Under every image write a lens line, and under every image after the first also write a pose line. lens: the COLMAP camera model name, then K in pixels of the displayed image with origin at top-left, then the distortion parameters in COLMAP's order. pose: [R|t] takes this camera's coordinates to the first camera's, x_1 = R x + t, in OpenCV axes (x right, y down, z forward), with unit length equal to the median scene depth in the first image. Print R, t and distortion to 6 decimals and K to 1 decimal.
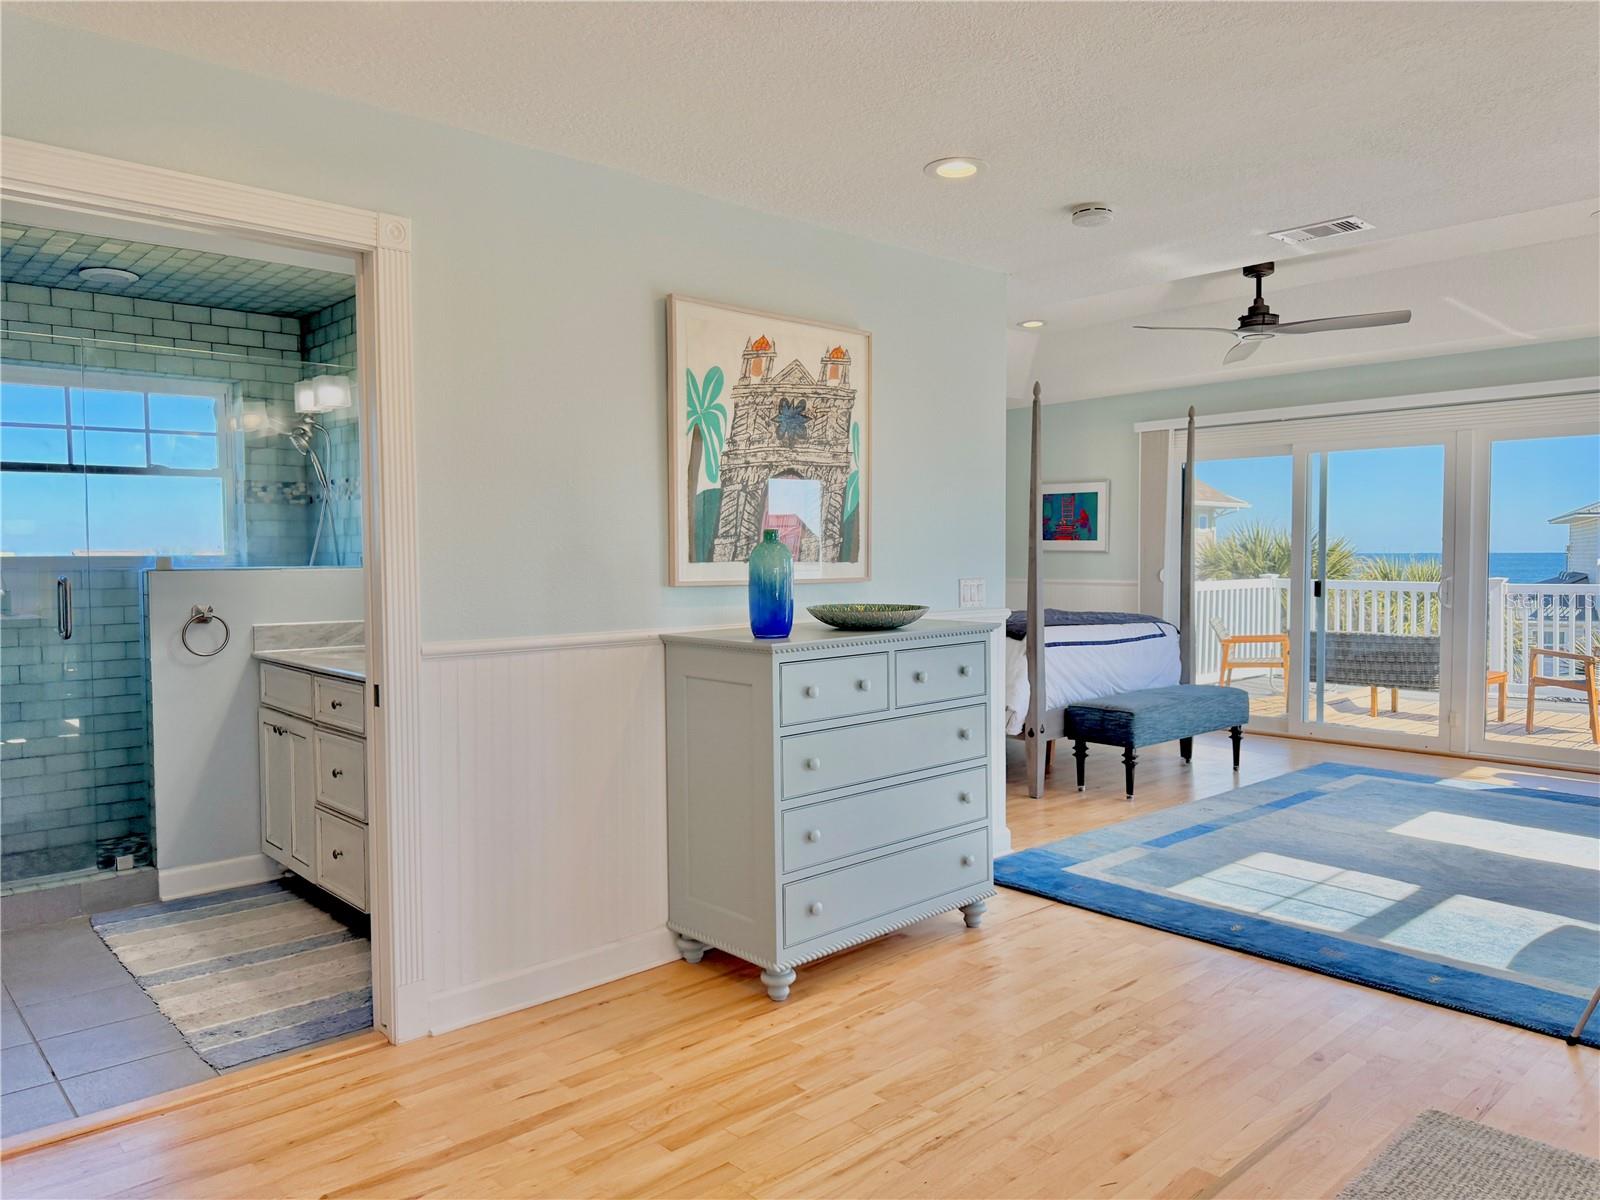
lens RADIAL K [[1129.1, 0, 802.4], [0, 1129.1, 596.9], [0, 0, 1]] dist [0.039831, -0.050872]
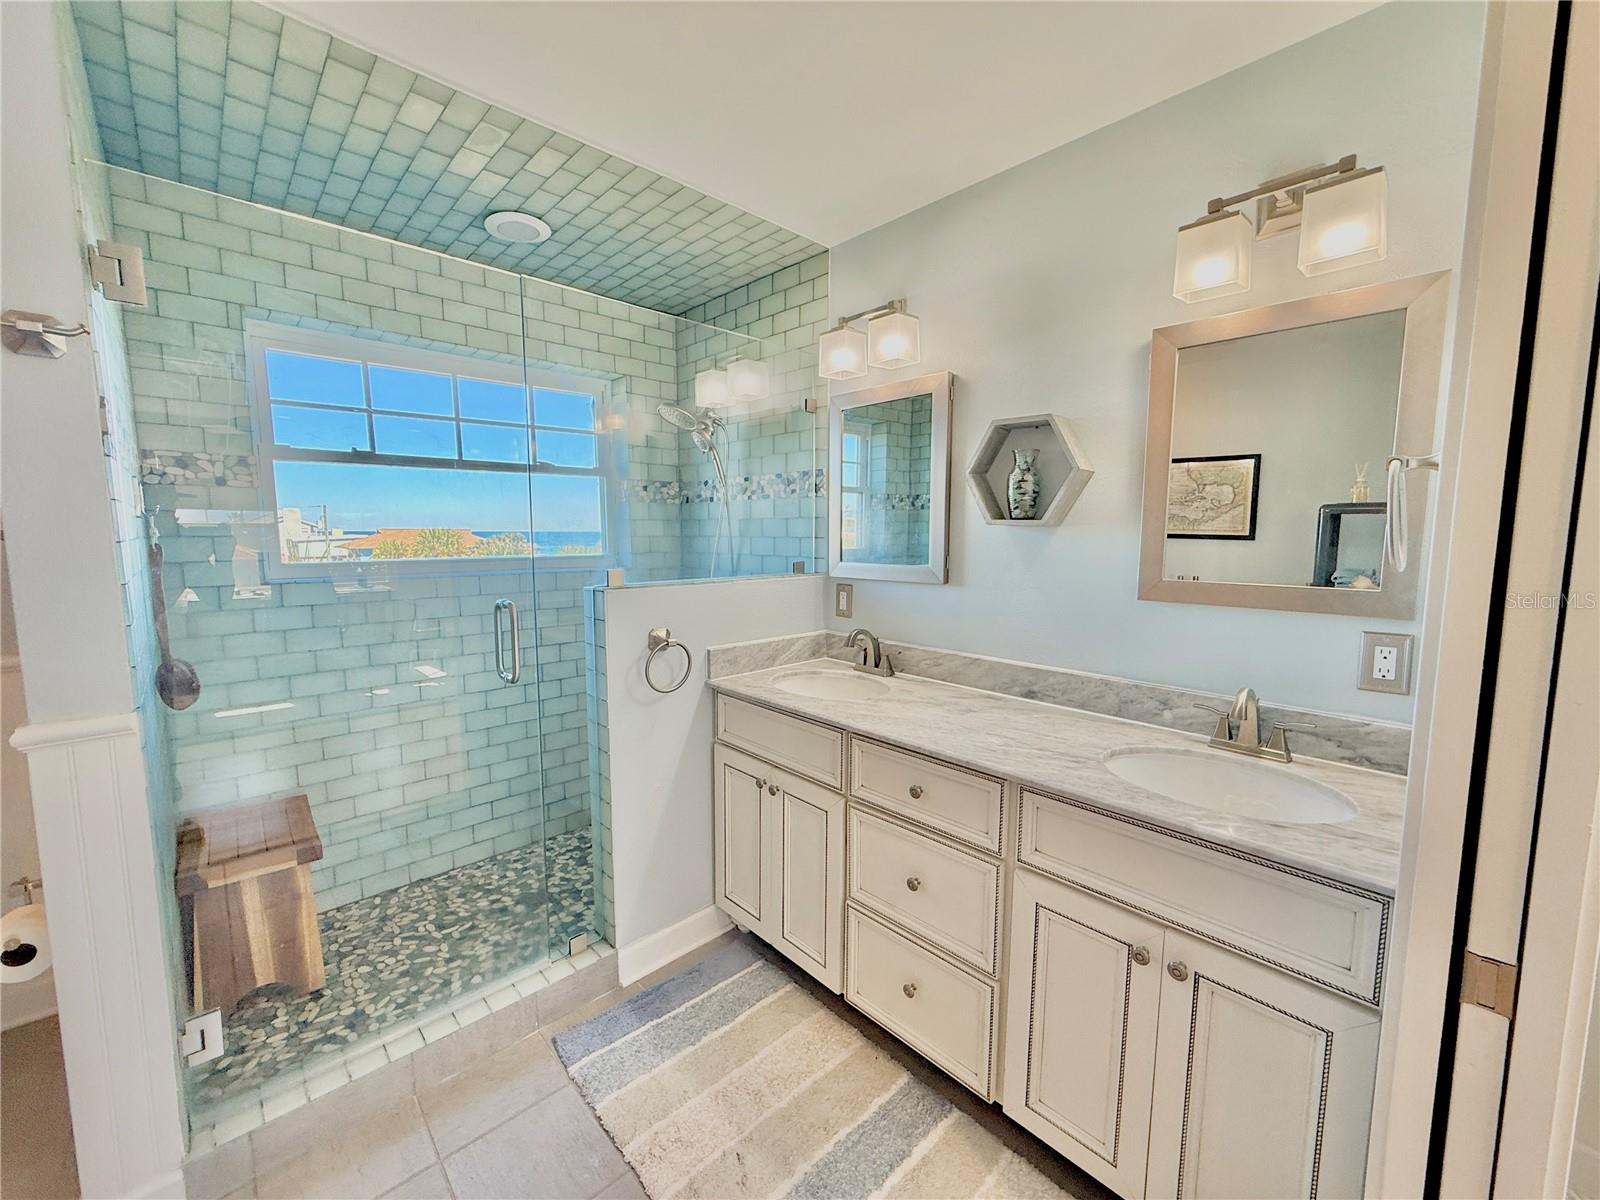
lens RADIAL K [[638.3, 0, 796.6], [0, 638.3, 598.9], [0, 0, 1]] dist [-0.000457, -0.002368]
pose [[0.999913, 0.003424, 0.012710, -0.407976], [-0.004248, 0.997854, 0.065339, -0.041503], [-0.012459, -0.065388, 0.997782, 0.509240]]
